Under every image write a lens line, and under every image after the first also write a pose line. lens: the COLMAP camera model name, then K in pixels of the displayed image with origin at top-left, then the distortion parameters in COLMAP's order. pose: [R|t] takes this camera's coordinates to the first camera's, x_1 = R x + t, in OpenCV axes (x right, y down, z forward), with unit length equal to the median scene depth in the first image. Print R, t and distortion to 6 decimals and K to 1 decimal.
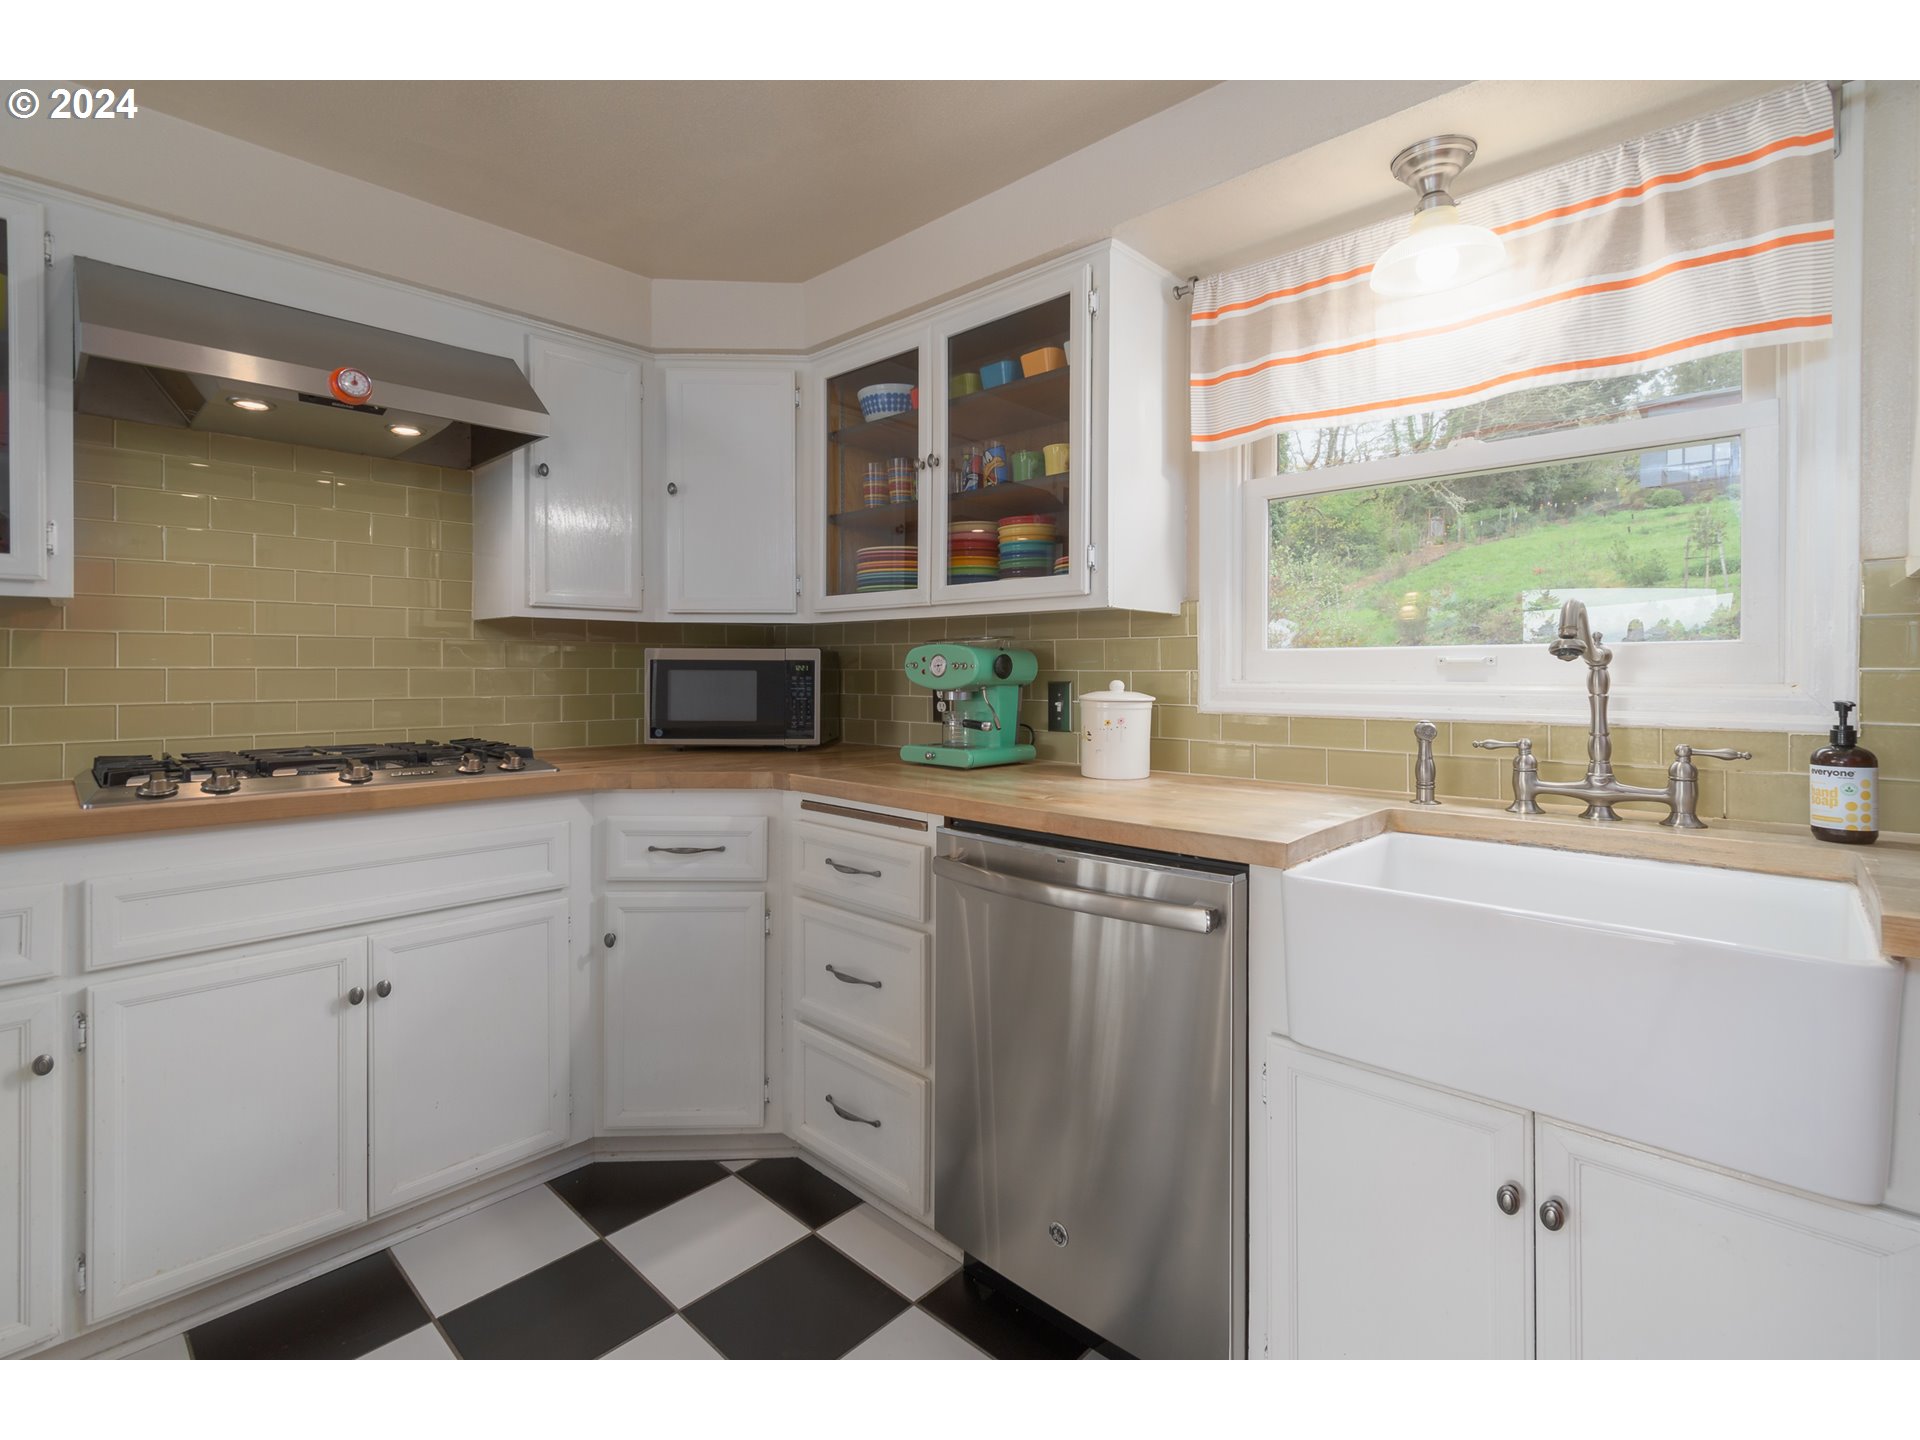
lens RADIAL K [[872.3, 0, 989.1], [0, 872.3, 679.6], [0, 0, 1]] dist [0.000969, -0.000499]
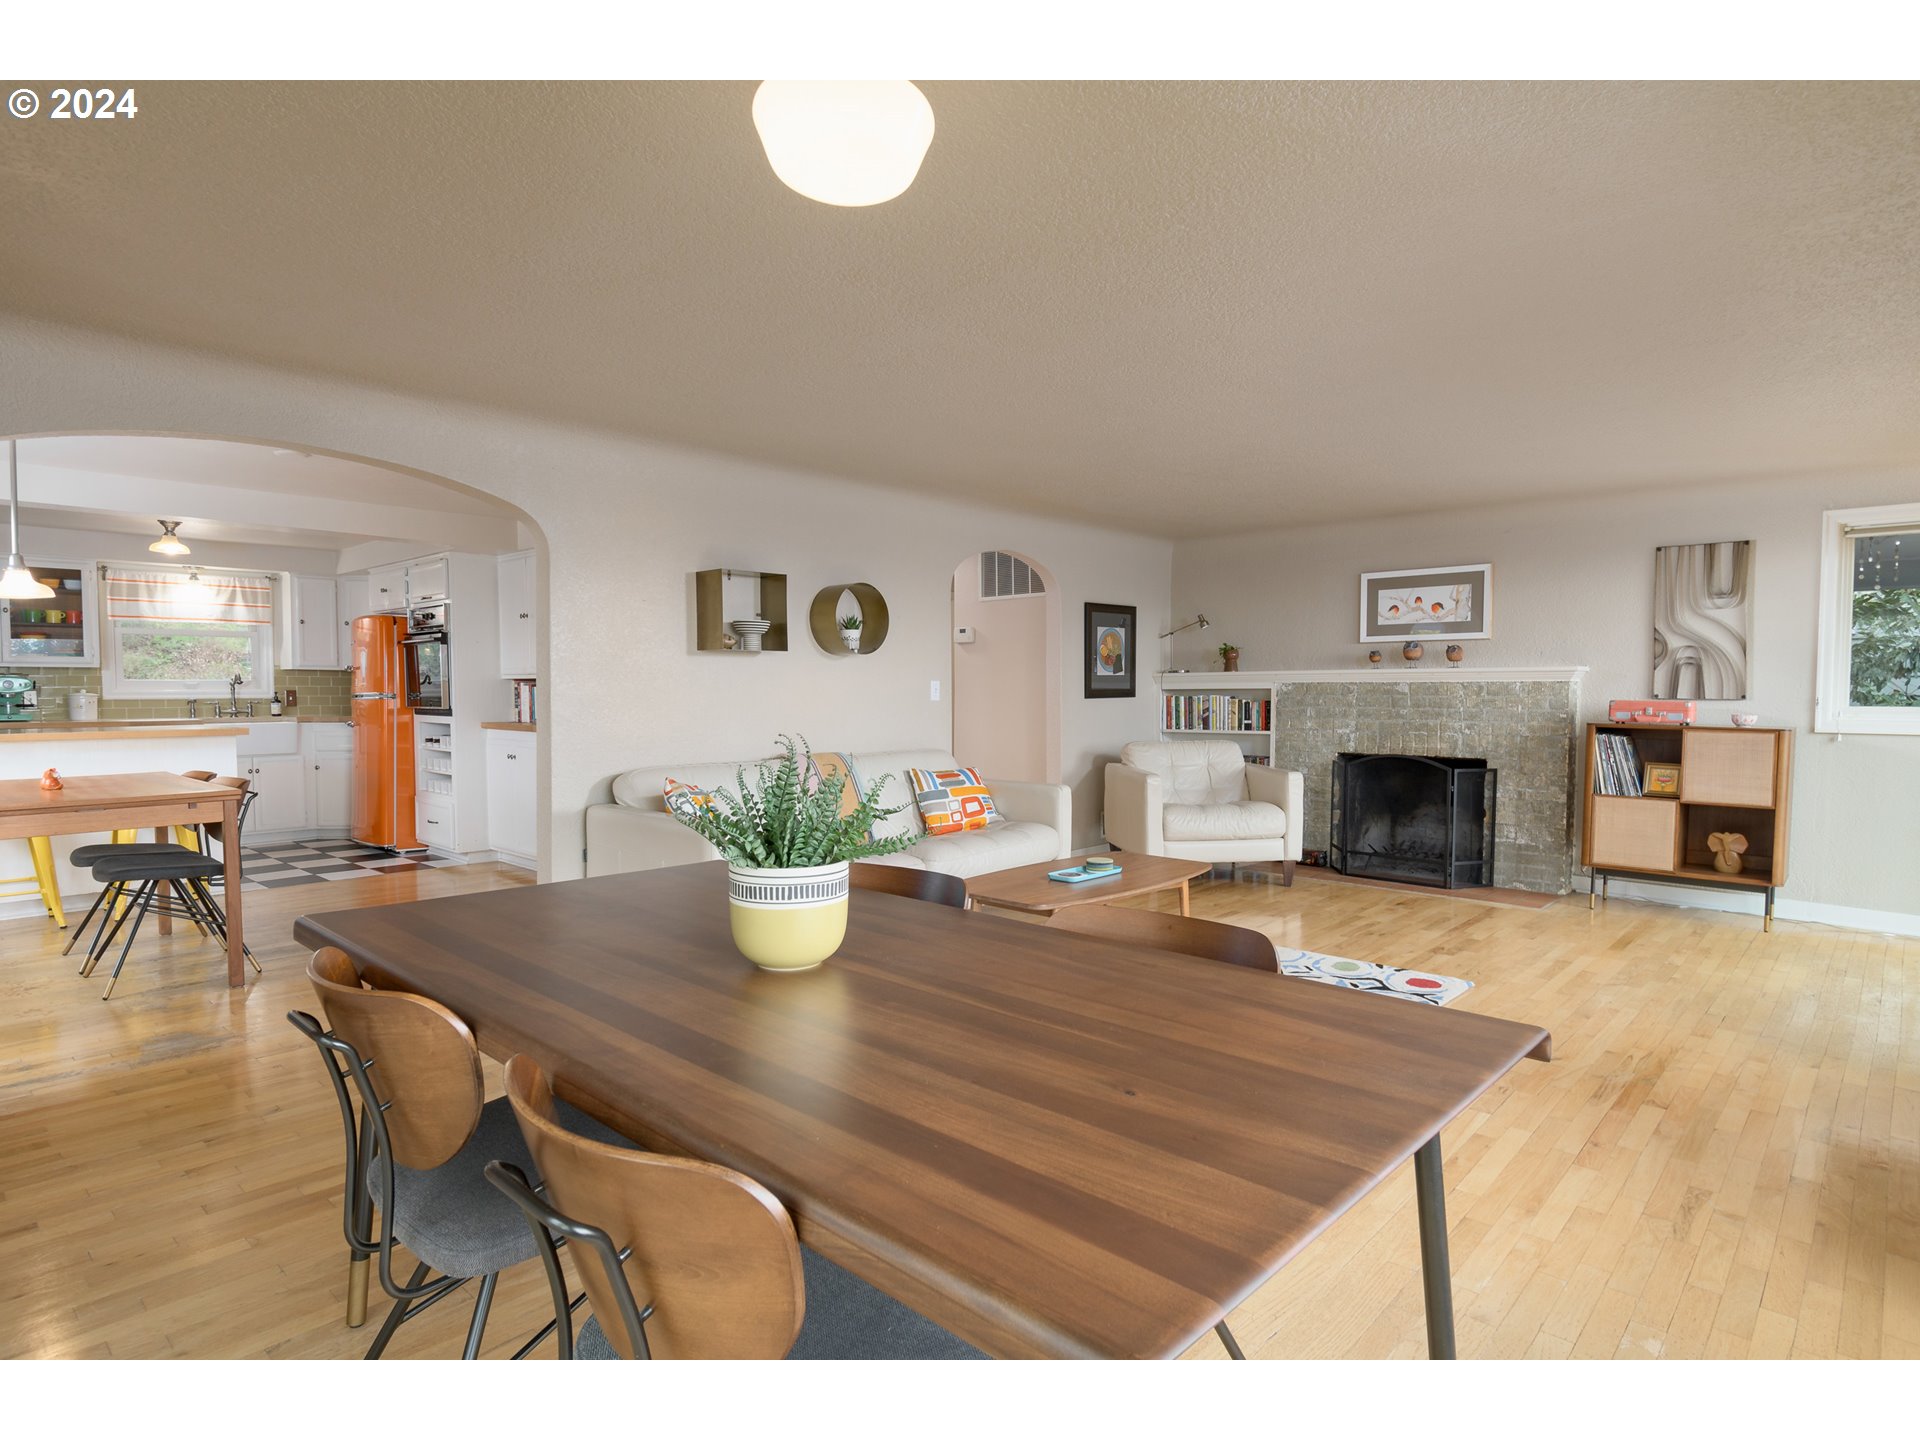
lens RADIAL K [[997.3, 0, 964.3], [0, 997.3, 734.3], [0, 0, 1]] dist [-0.017858, 0.000323]
pose [[-0.005861, -0.048951, 0.998784, -3.901731], [0.005841, 0.998782, 0.048985, 0.008641], [-0.999966, 0.006121, -0.005568, -2.451963]]
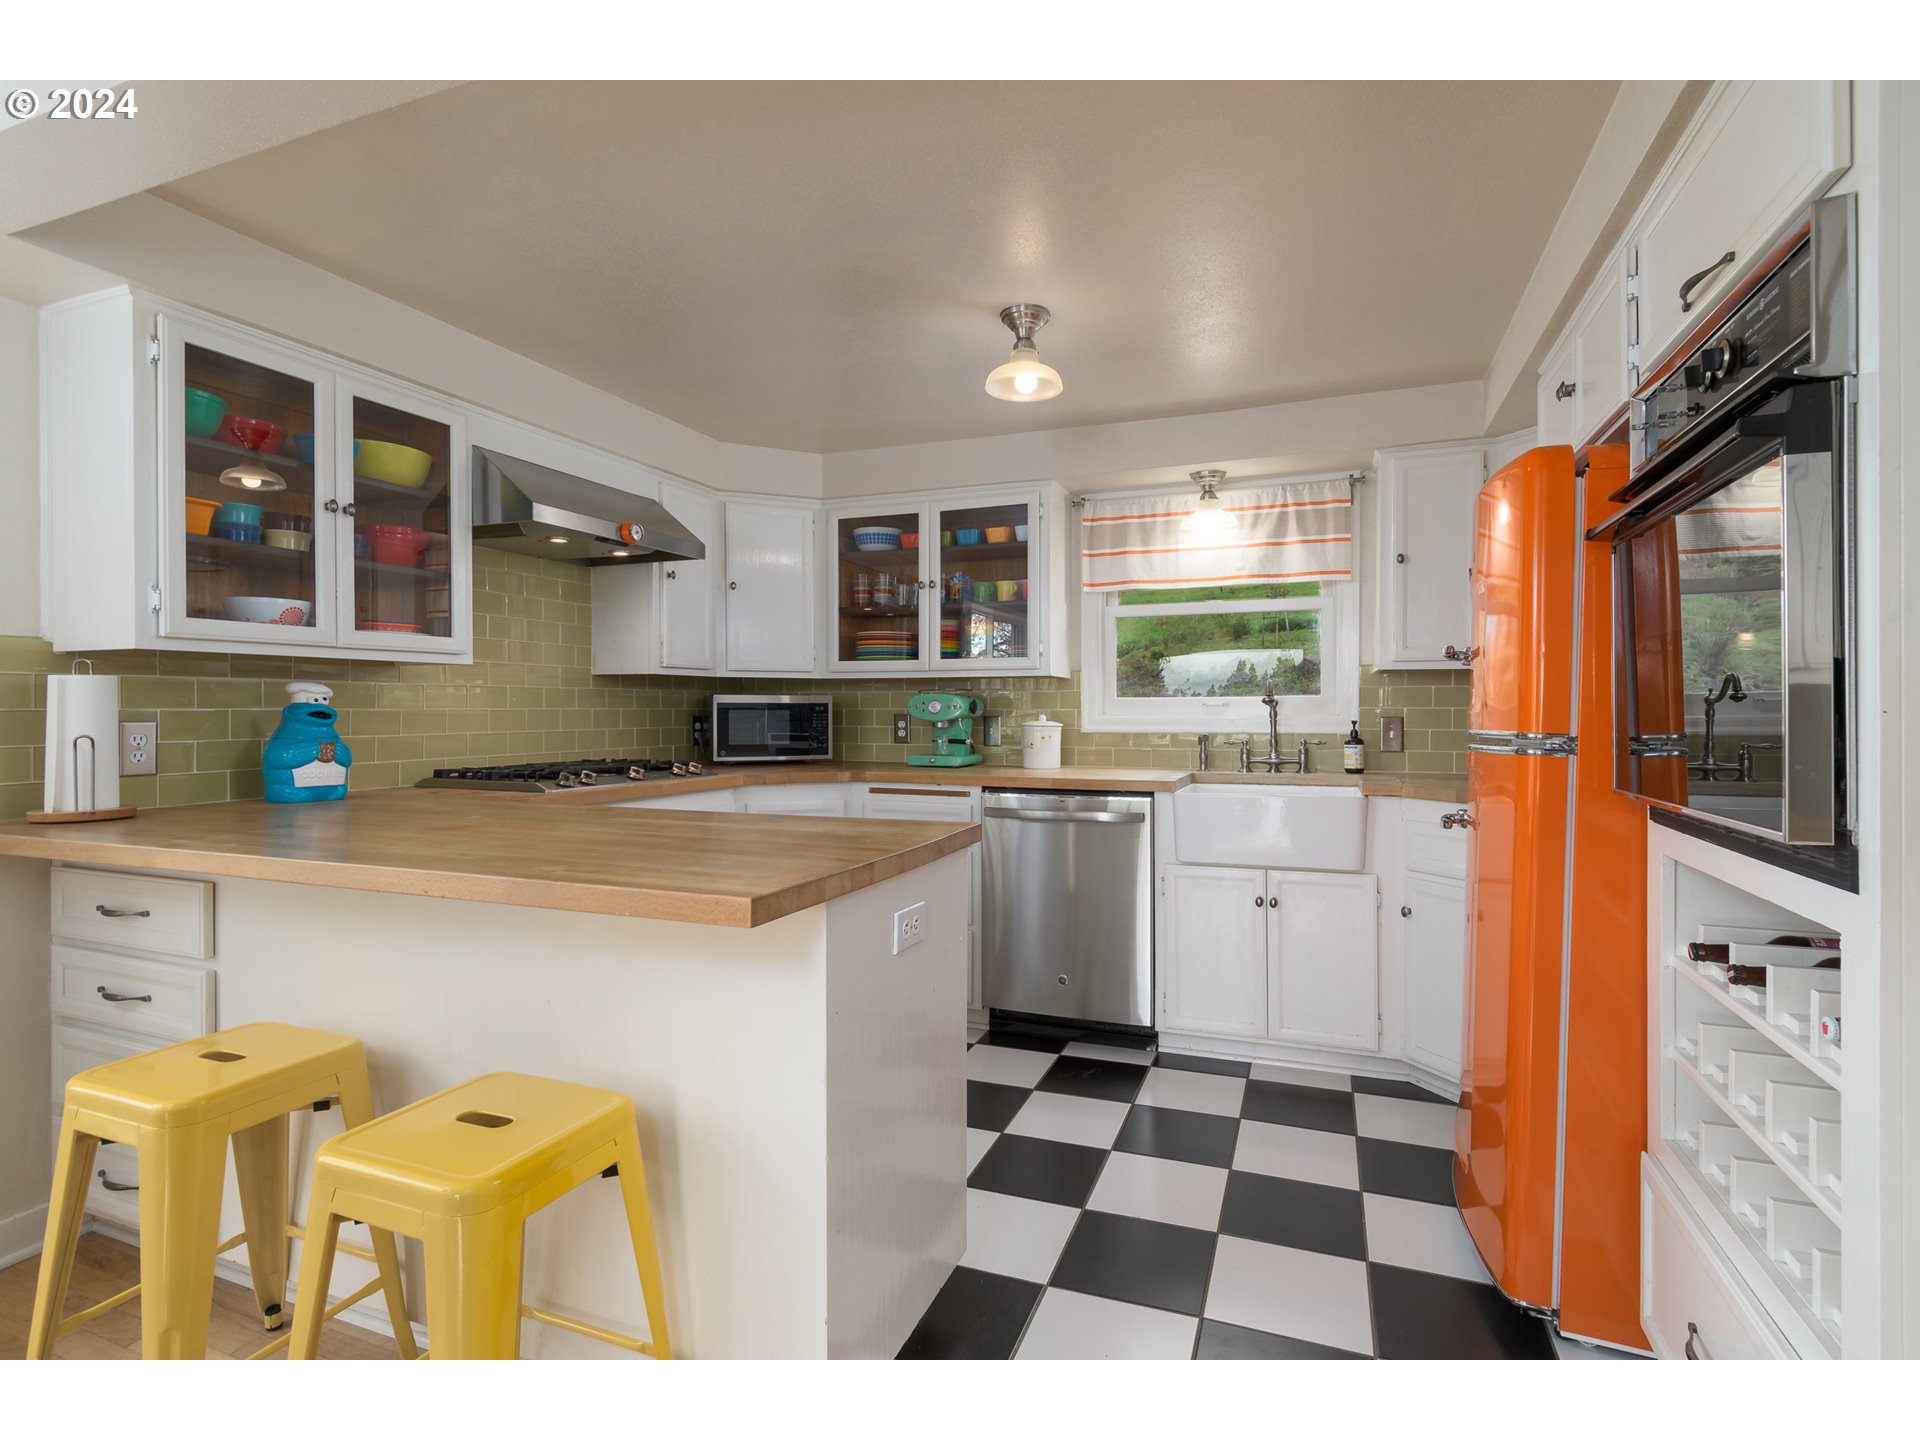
lens RADIAL K [[921.7, 0, 973.4], [0, 921.7, 724.5], [0, 0, 1]] dist [0.012865, -0.000640]
pose [[0.929849, -0.009122, 0.367828, -0.788123], [0.006326, 0.999941, 0.008806, 0.003342], [-0.367886, -0.005861, 0.929852, -0.826848]]
